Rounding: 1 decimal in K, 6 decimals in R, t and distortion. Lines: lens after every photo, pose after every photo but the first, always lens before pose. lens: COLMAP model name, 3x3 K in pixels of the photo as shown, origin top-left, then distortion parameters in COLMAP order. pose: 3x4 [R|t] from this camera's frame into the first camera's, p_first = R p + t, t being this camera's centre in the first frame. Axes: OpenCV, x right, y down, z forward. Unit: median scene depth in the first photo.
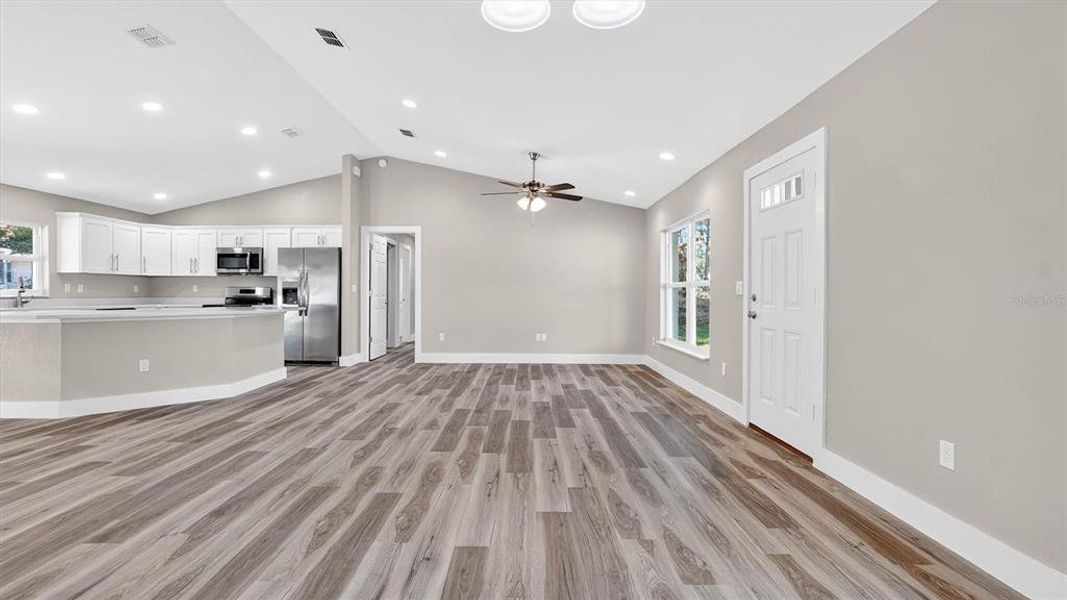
lens RADIAL K [[478.8, 0, 520.9], [0, 478.8, 295.2], [0, 0, 1]] dist [-0.042889, 0.020167]
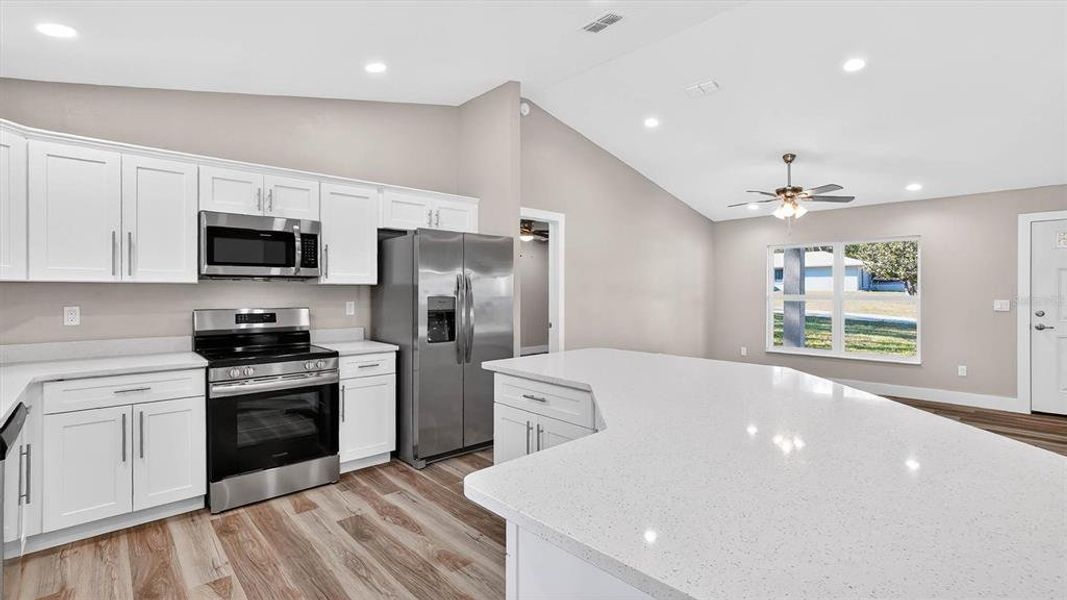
lens RADIAL K [[478.8, 0, 520.9], [0, 478.8, 295.2], [0, 0, 1]] dist [-0.042889, 0.020167]
pose [[0.724398, -0.007391, 0.689343, -0.928485], [0.006498, 0.999971, 0.003893, -0.038916], [-0.689352, 0.001659, 0.724425, 0.685078]]
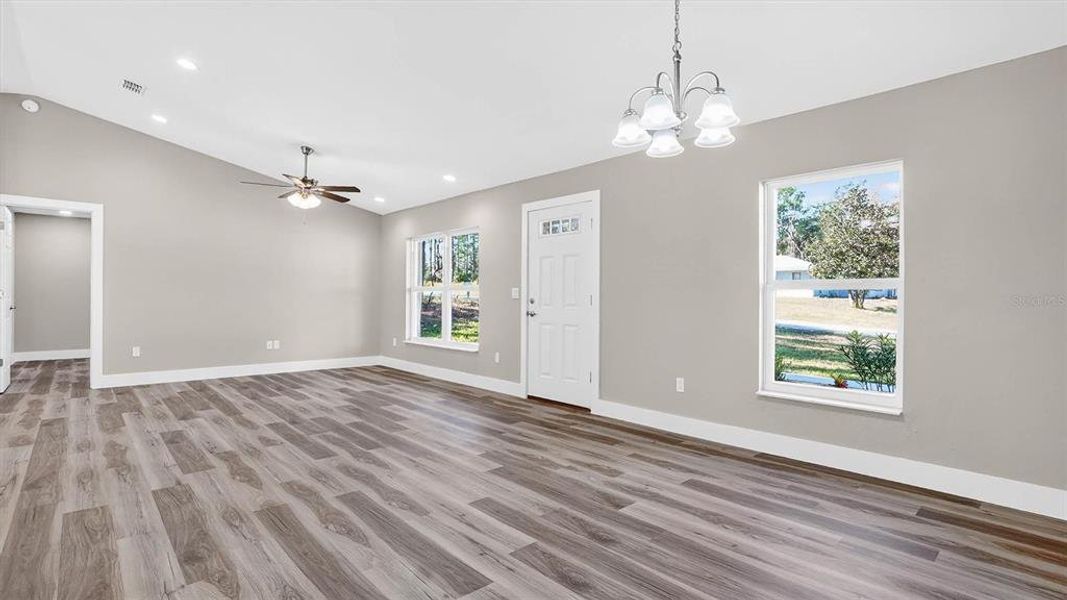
lens RADIAL K [[507.8, 0, 522.5], [0, 507.8, 299.6], [0, 0, 1]] dist [-0.045981, 0.024807]
pose [[0.735705, -0.000019, 0.677302, -0.322179], [-0.003894, 0.999983, 0.004257, -0.002651], [-0.677291, -0.005770, 0.735692, -0.020726]]
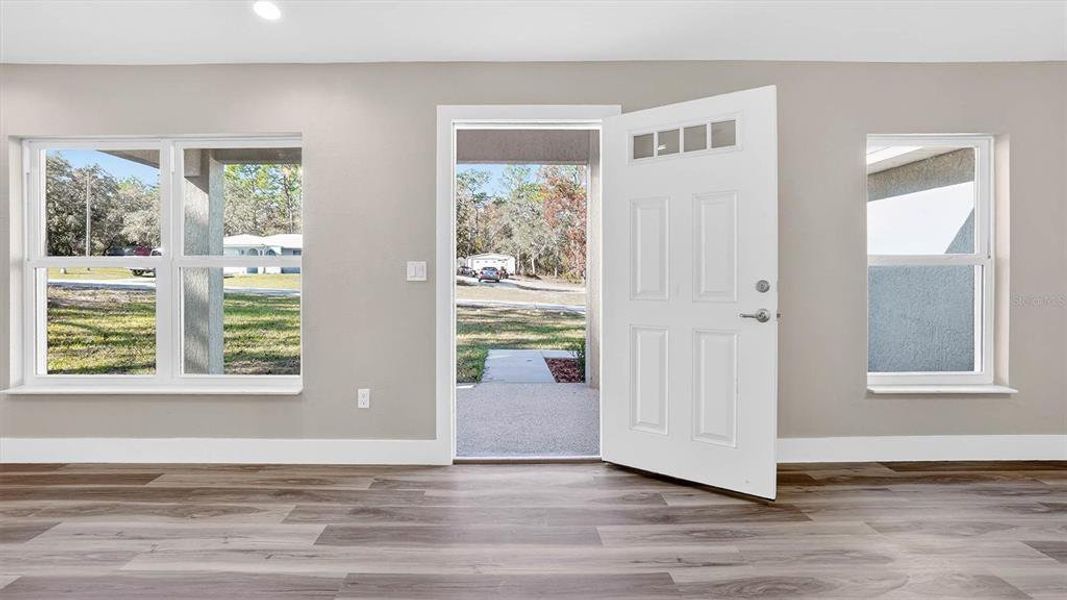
lens RADIAL K [[488.6, 0, 509.1], [0, 488.6, 279.8], [0, 0, 1]] dist [-0.050317, 0.022229]
pose [[-0.015889, -0.012822, 0.999792, -0.166982], [0.004882, 0.999905, 0.012901, -0.008085], [-0.999862, 0.005086, -0.015825, 0.613397]]
